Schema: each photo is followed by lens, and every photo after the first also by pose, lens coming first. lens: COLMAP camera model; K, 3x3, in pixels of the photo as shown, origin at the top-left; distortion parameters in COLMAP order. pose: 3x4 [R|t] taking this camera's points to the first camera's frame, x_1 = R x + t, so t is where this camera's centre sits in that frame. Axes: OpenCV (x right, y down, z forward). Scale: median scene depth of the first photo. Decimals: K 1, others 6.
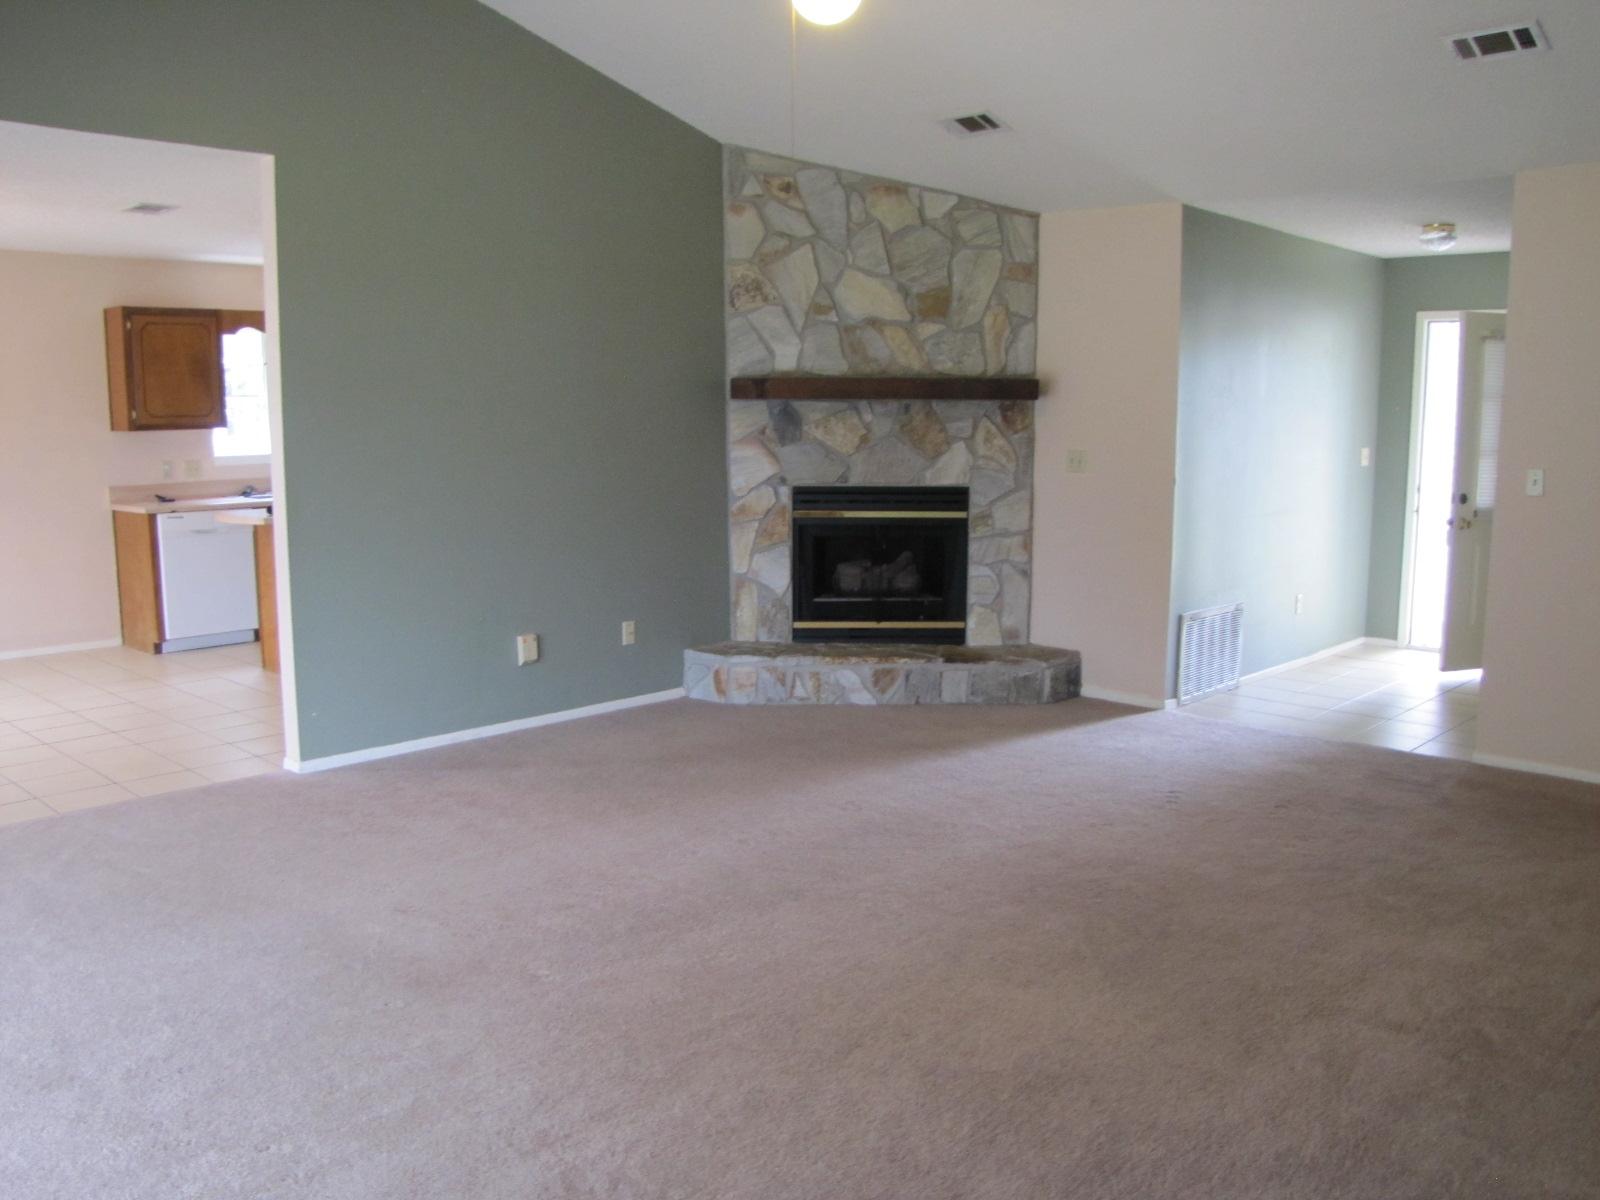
lens RADIAL K [[1300.6, 0, 801.1], [0, 1300.6, 597.2], [0, 0, 1]] dist [-0.142937, 0.044728]
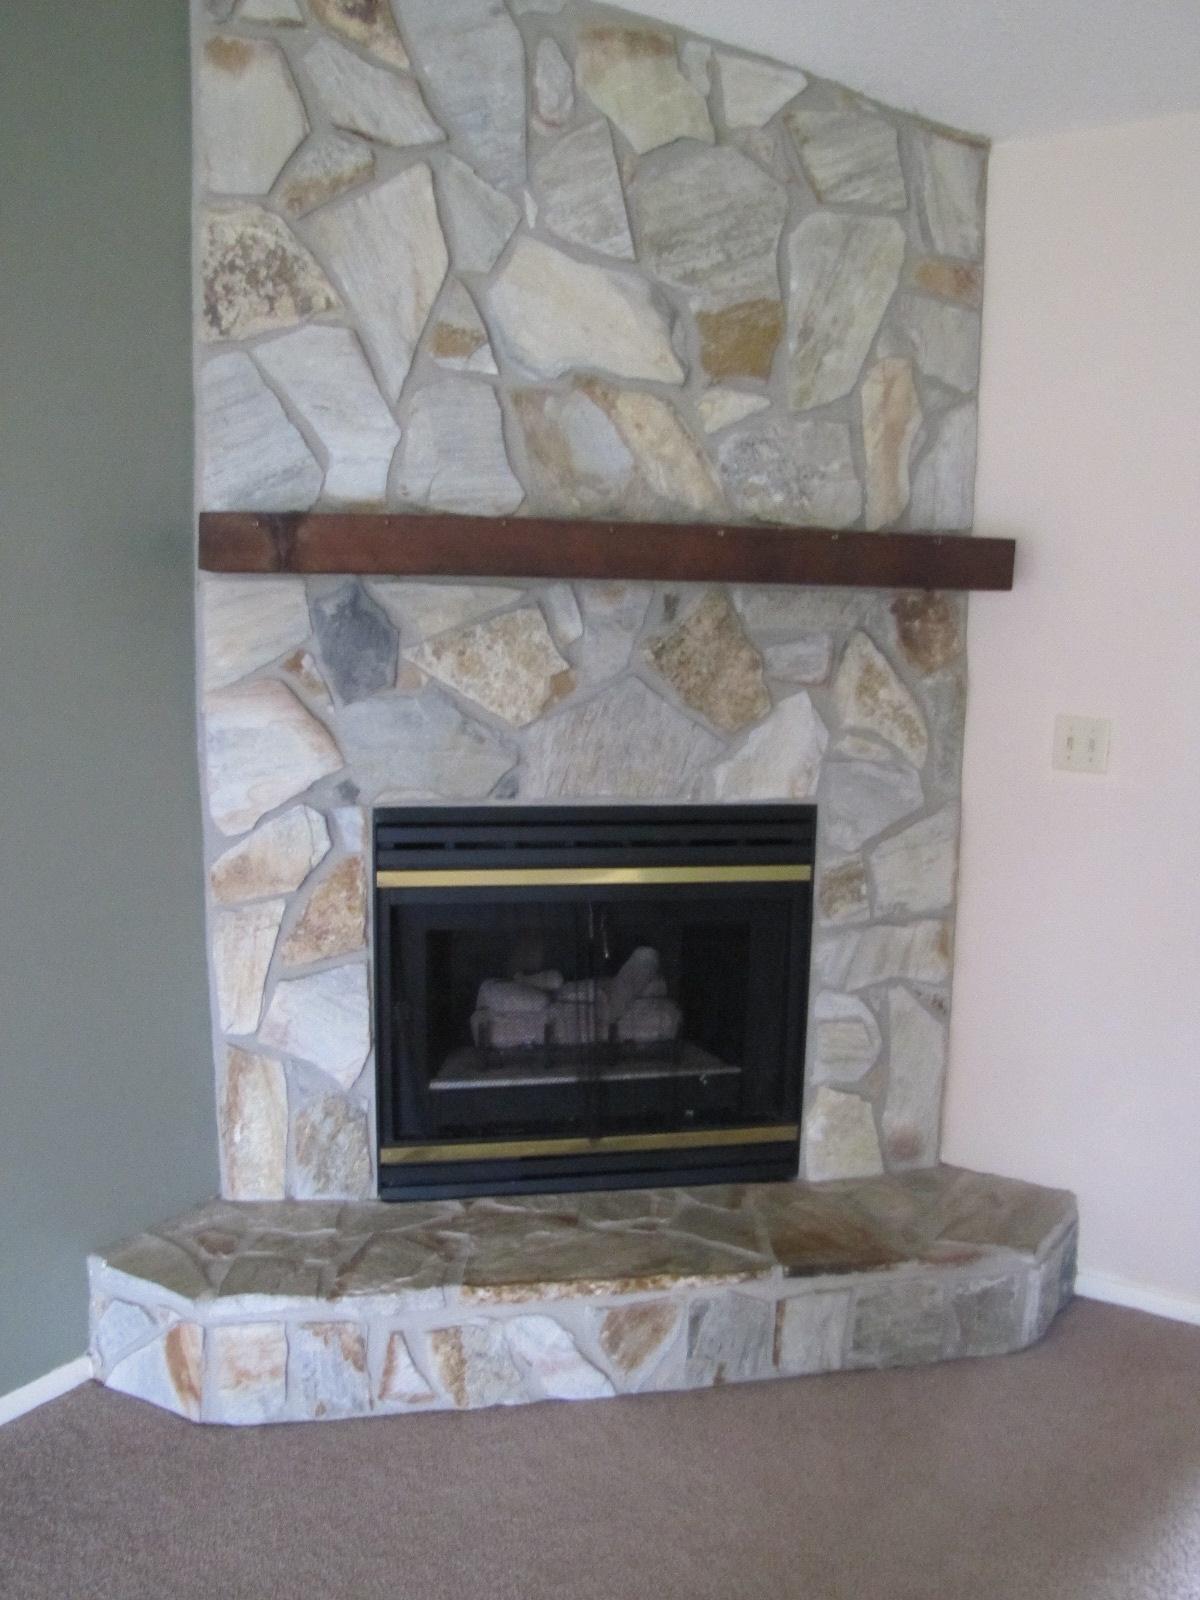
lens RADIAL K [[1300.6, 0, 602.1], [0, 1300.6, 799.5], [0, 0, 1]] dist [-0.142937, 0.044728]
pose [[0.983303, -0.006506, 0.181858, -0.010117], [0.010800, 0.999686, -0.022631, -0.079665], [-0.181654, 0.024217, 0.983064, 0.626035]]
